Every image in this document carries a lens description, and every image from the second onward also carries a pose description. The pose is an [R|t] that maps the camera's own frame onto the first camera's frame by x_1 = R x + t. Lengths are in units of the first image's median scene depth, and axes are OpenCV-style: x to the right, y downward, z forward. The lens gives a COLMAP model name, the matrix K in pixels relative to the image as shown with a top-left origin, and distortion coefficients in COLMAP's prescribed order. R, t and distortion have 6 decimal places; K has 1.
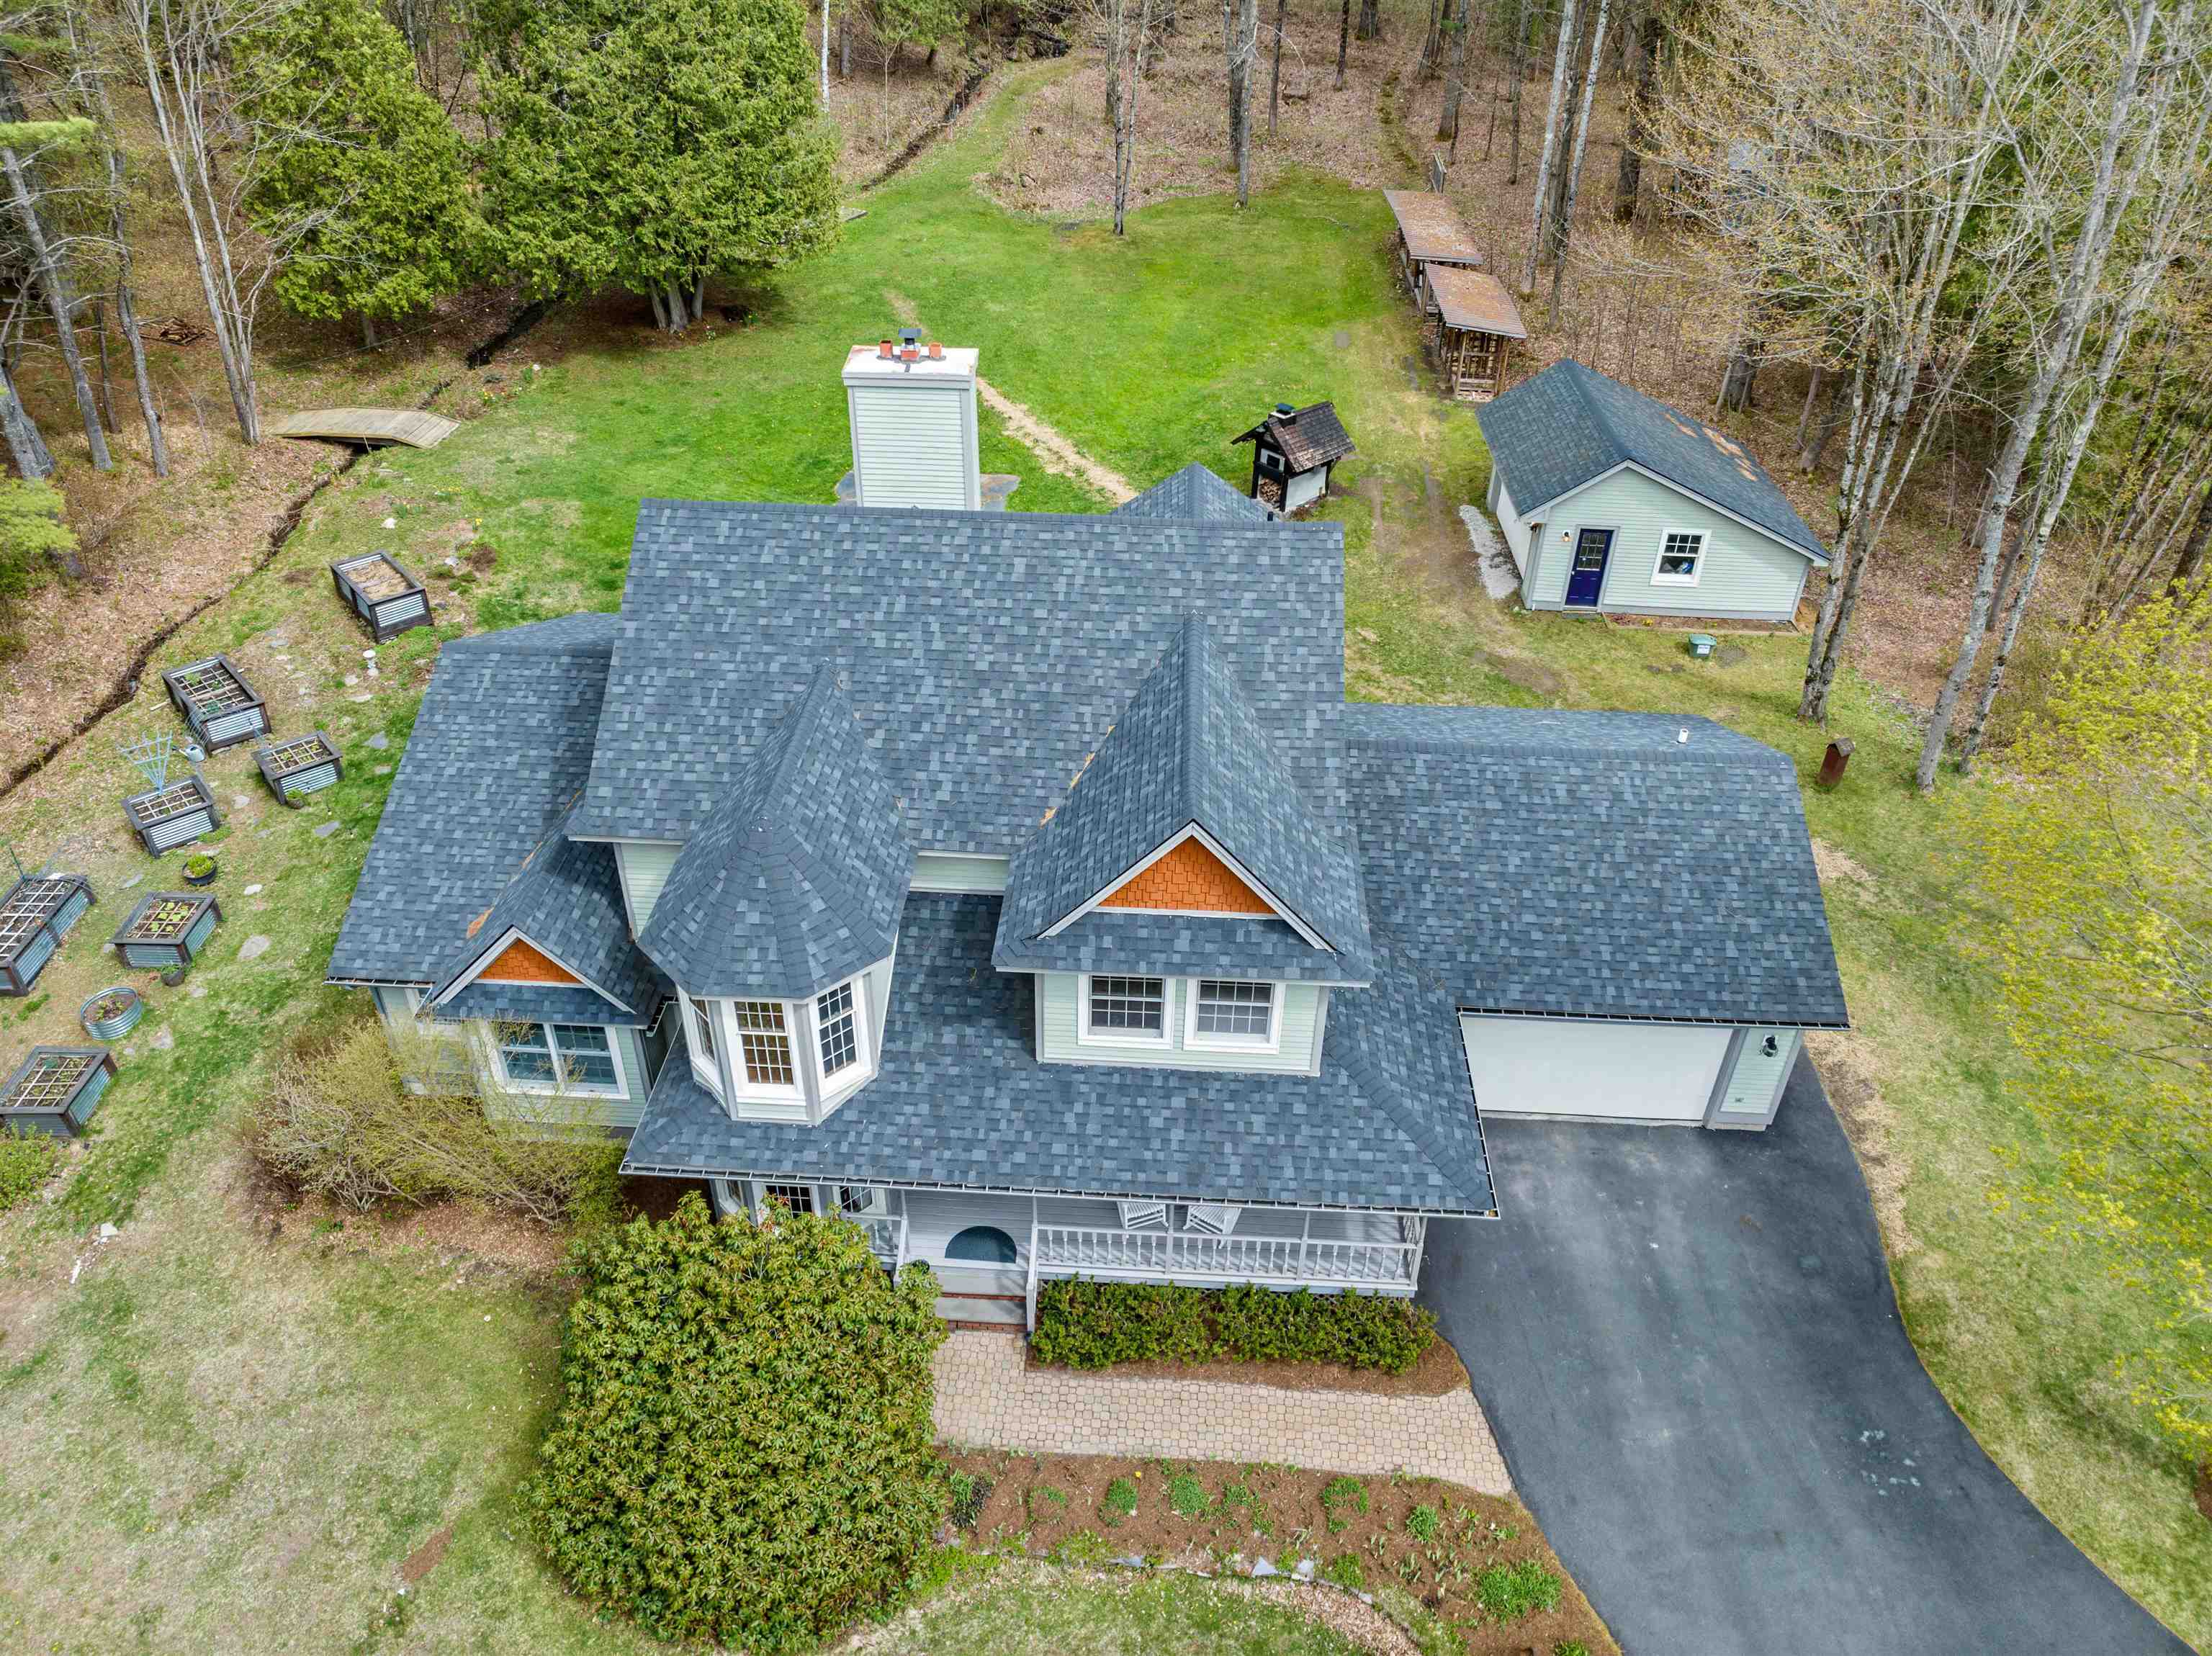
lens RADIAL K [[1552.2, 0, 1089.6], [0, 1552.2, 823.6], [0, 0, 1]] dist [-0.033332, -0.007708]
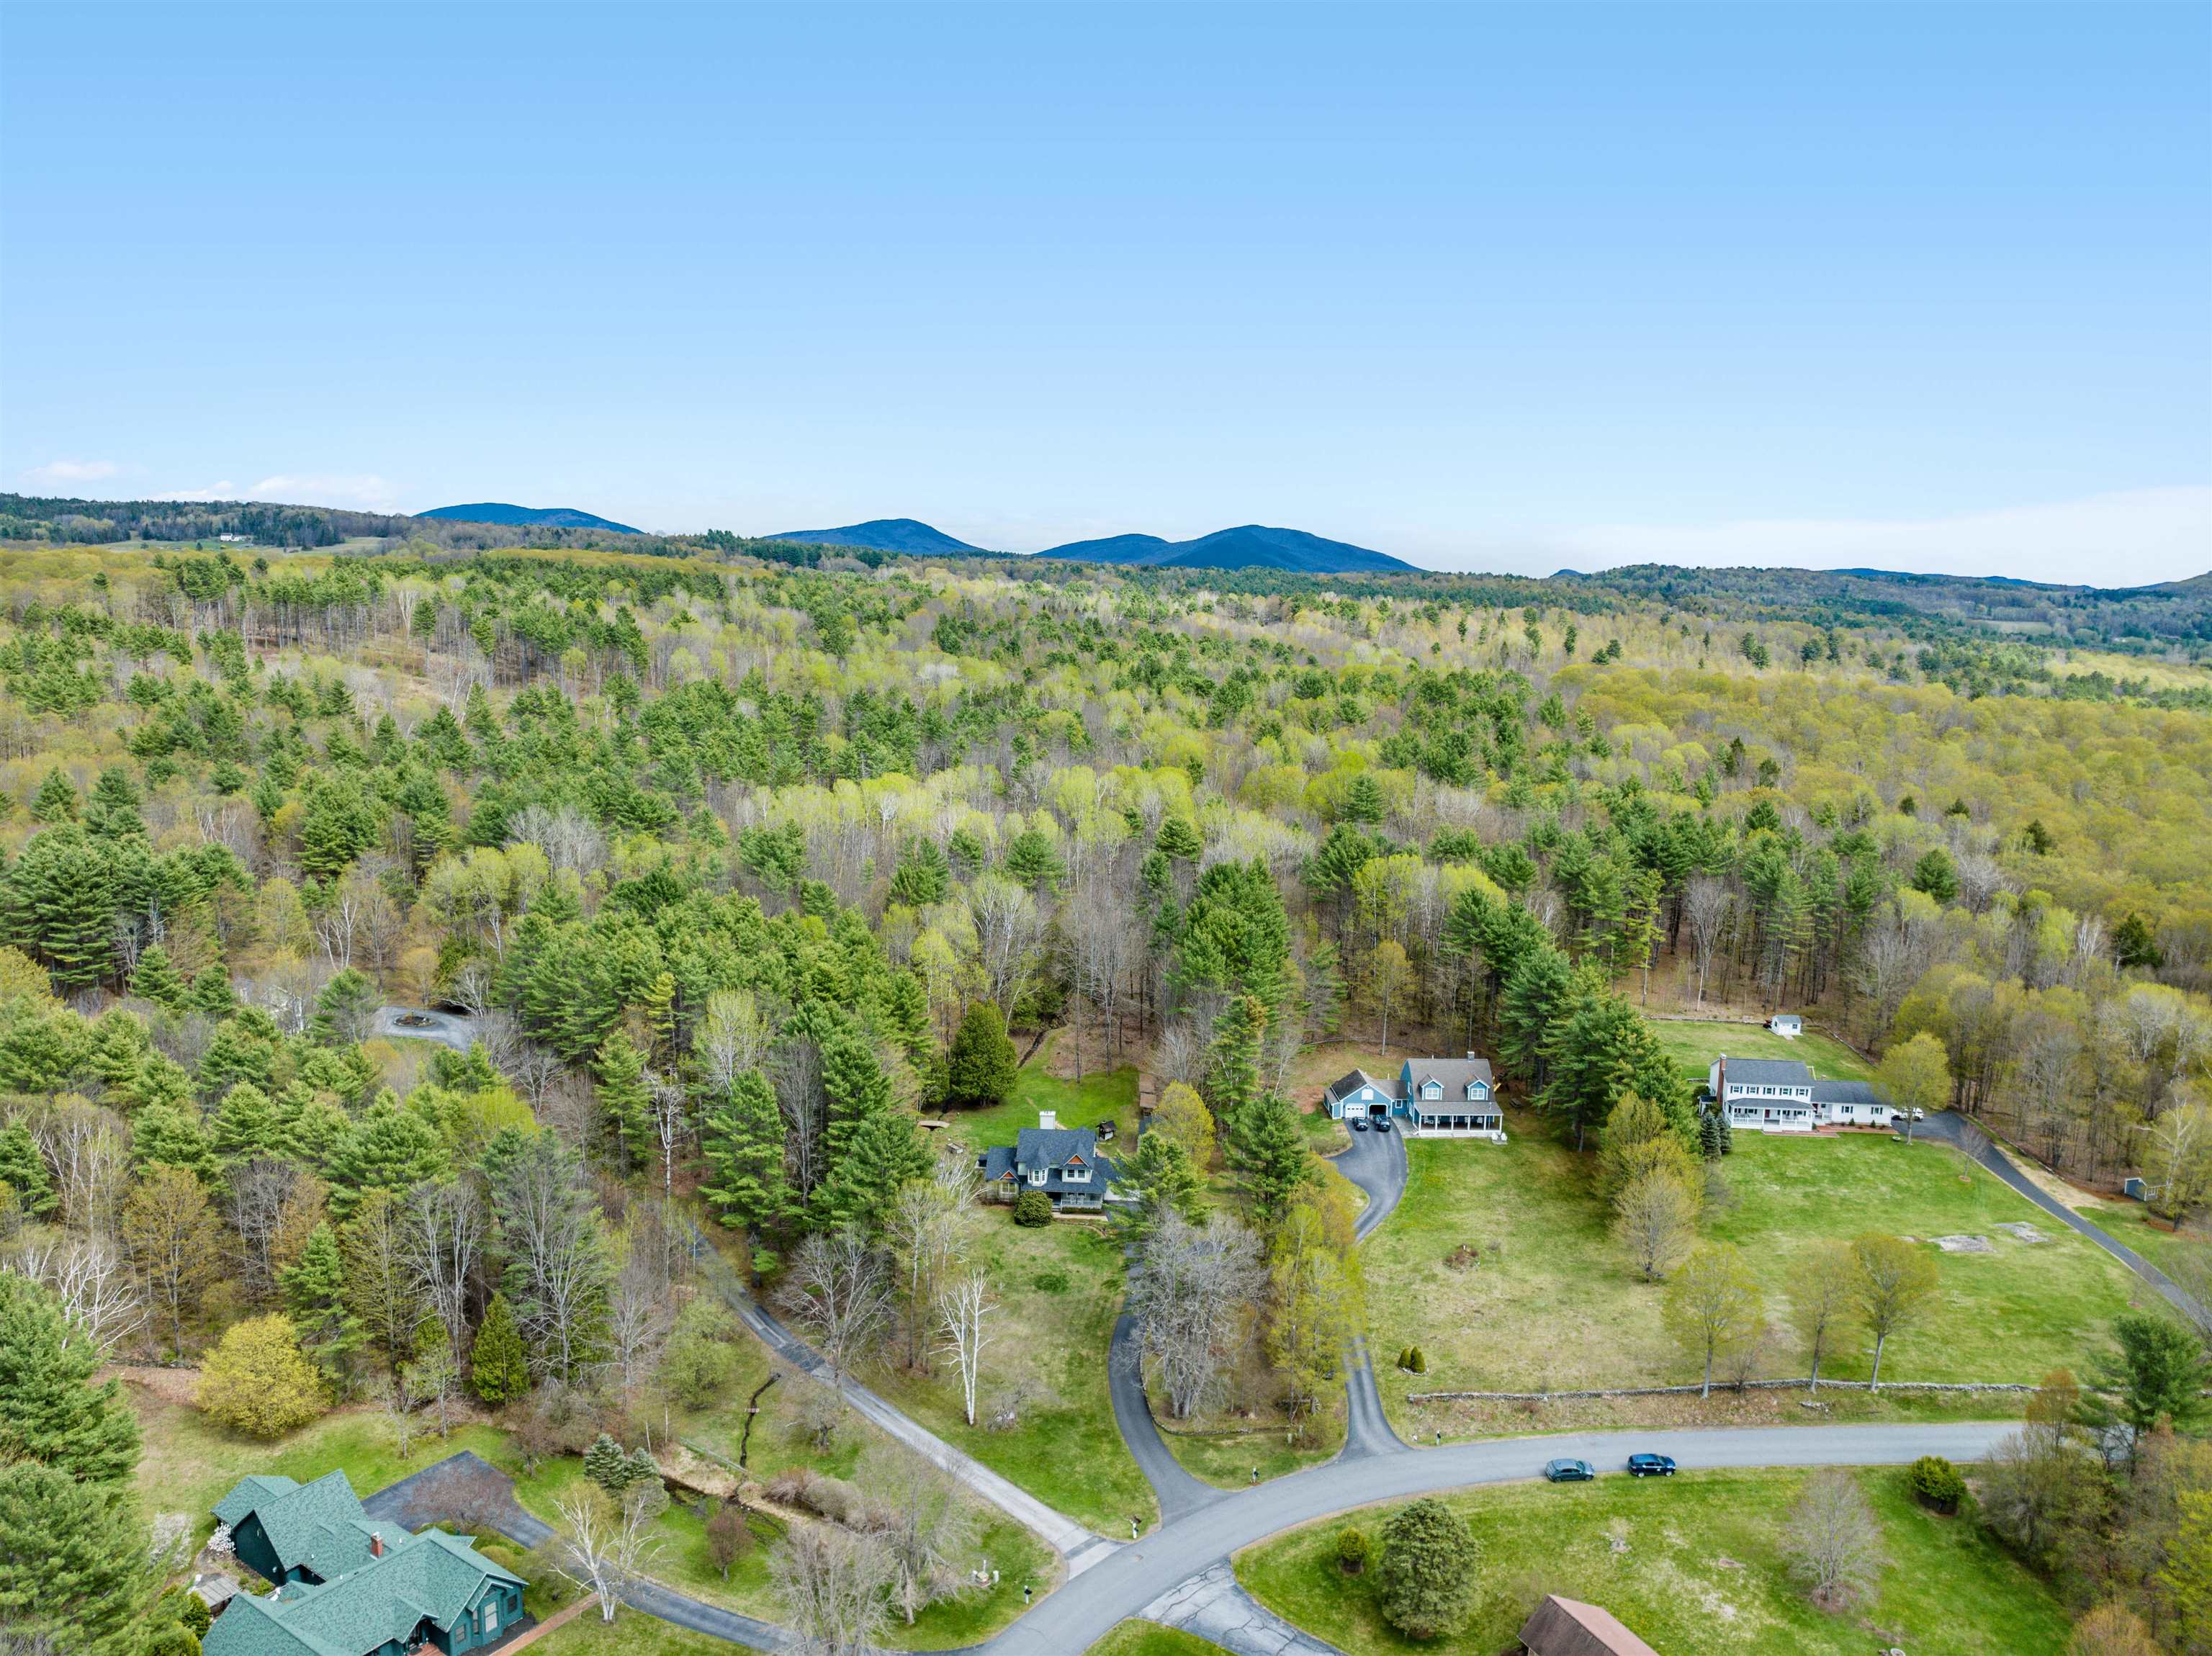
lens RADIAL K [[1552.2, 0, 1107.8], [0, 1552.2, 833.7], [0, 0, 1]] dist [-0.033332, -0.007708]
pose [[0.999918, 0.004354, 0.012037, 0.074602], [0.001478, 0.894813, -0.446439, 1.491470], [-0.012715, 0.446420, 0.894733, -5.126146]]
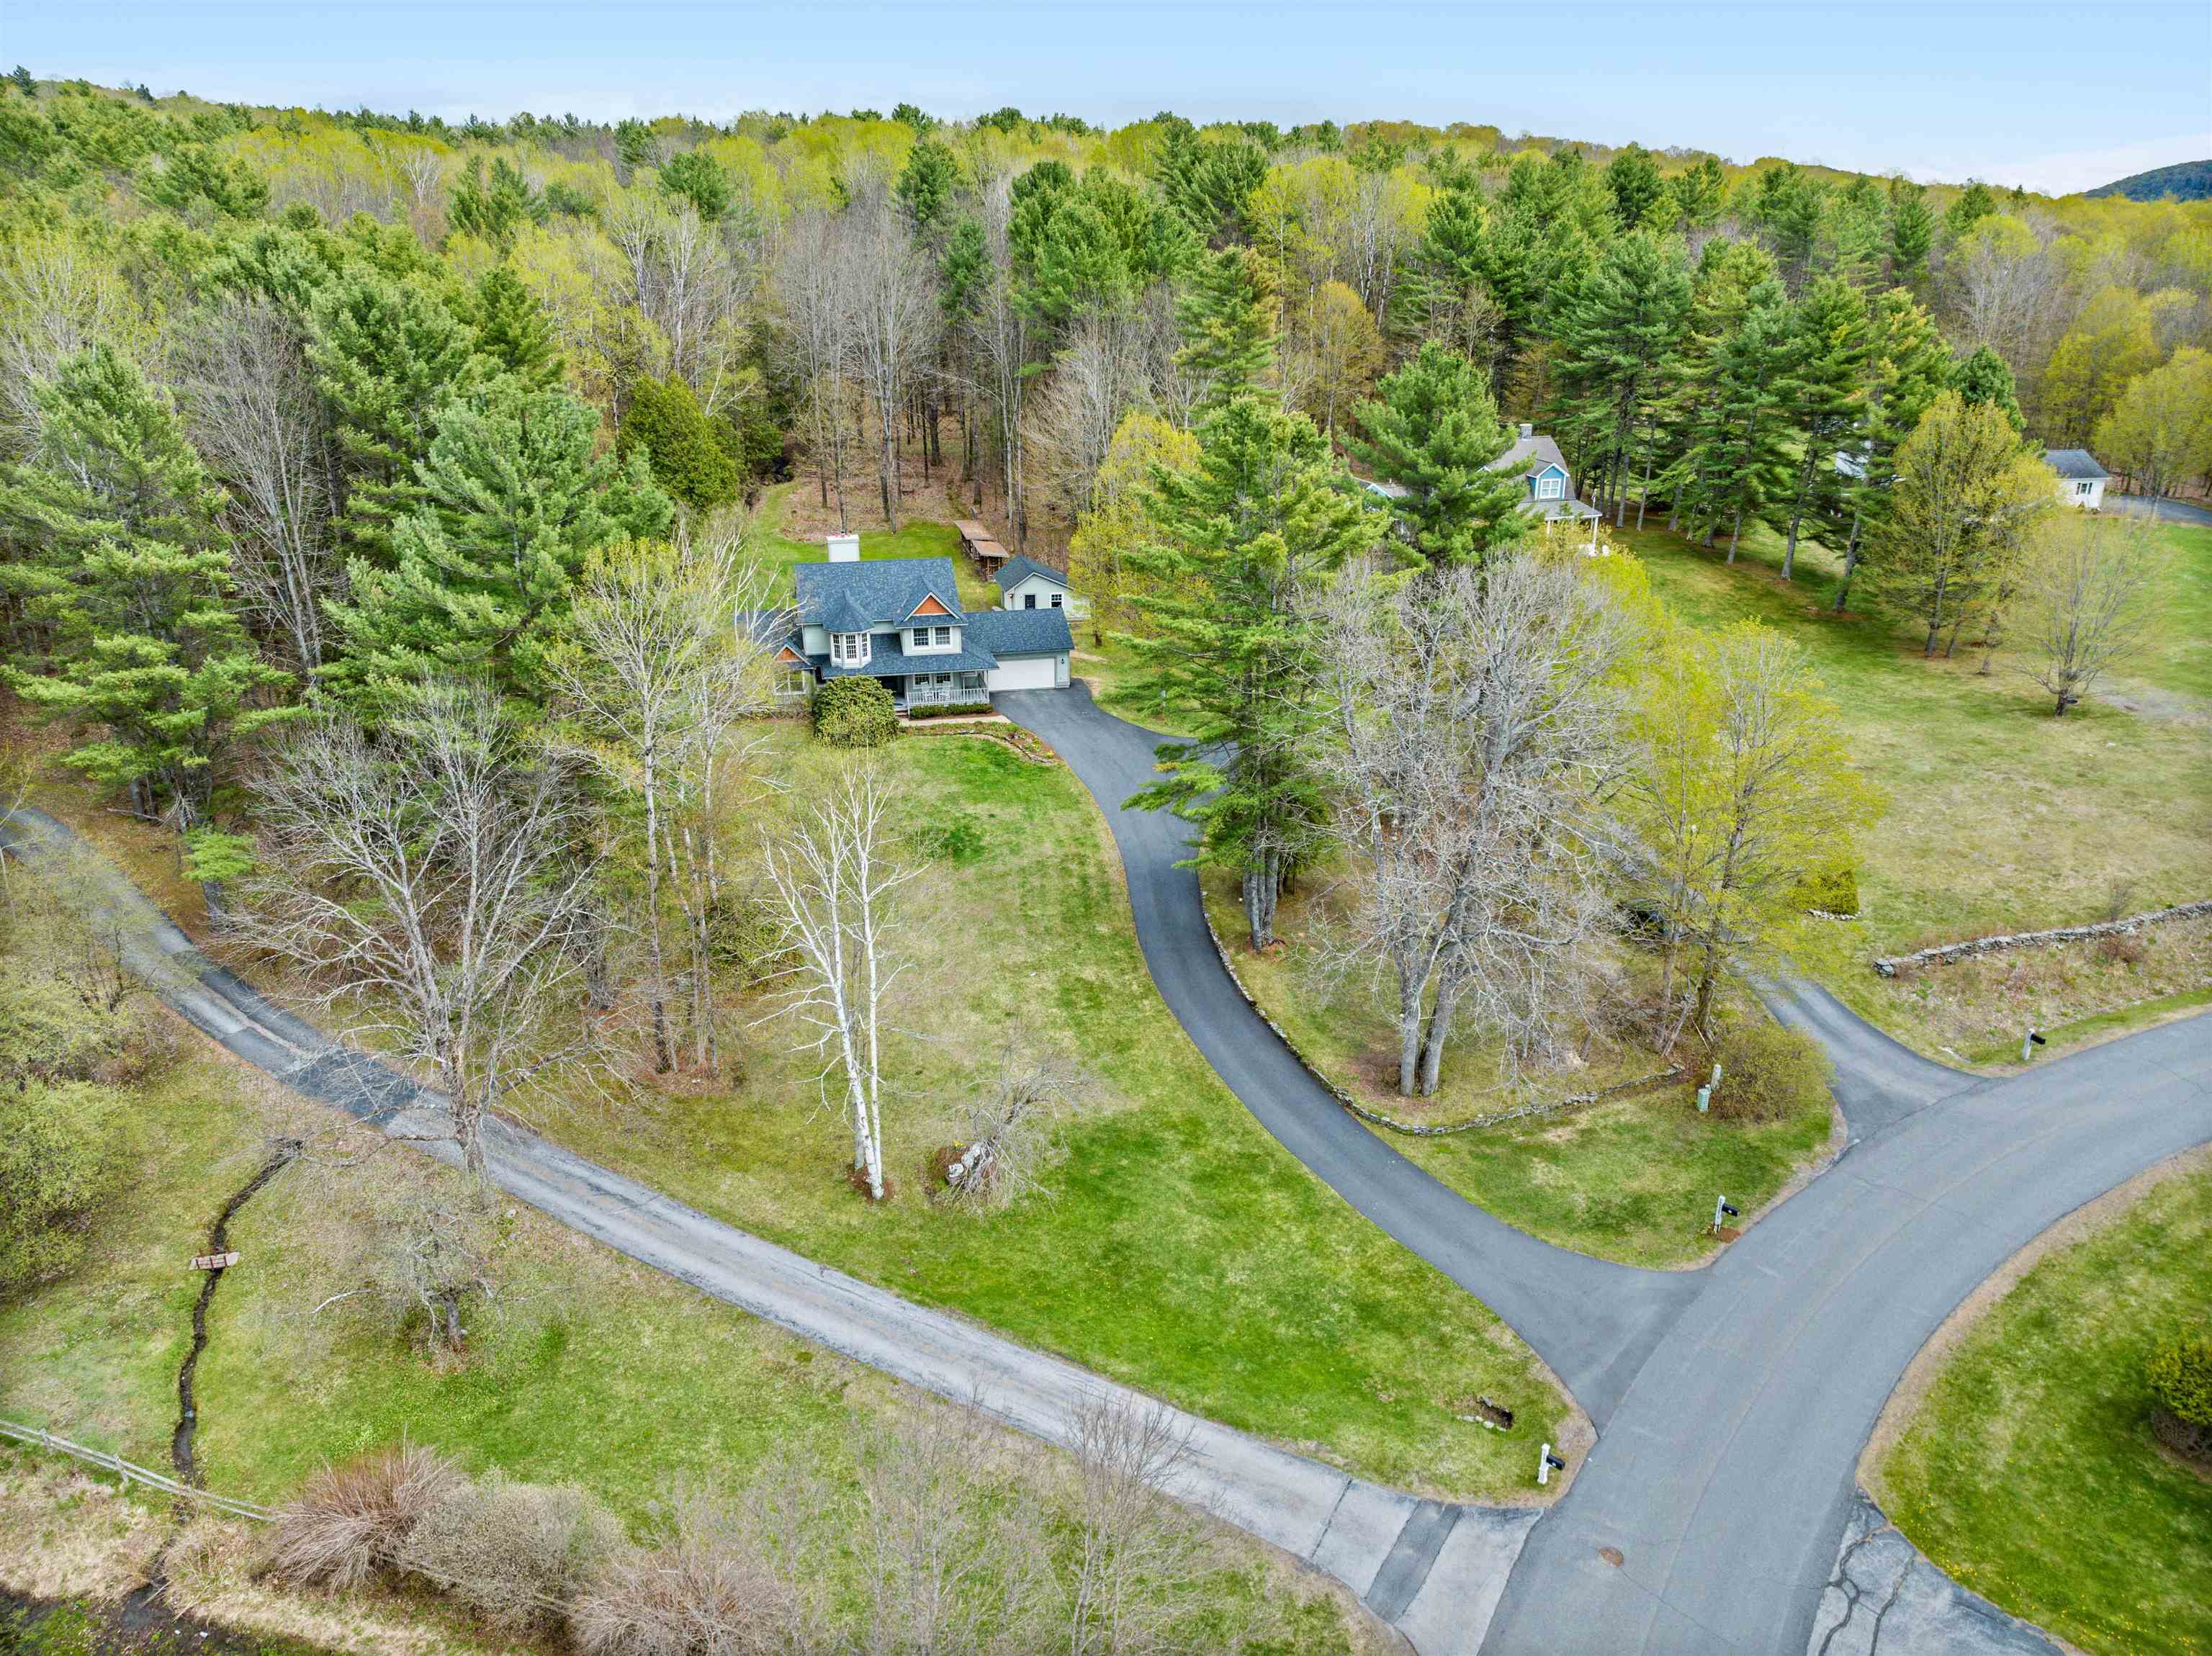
lens RADIAL K [[1552.2, 0, 1101.4], [0, 1552.2, 817.3], [0, 0, 1]] dist [-0.033332, -0.007708]
pose [[0.963012, -0.107476, 0.247098, -0.391565], [0.166550, 0.958283, -0.232283, 1.057875], [-0.211825, 0.264846, 0.940737, -2.014725]]
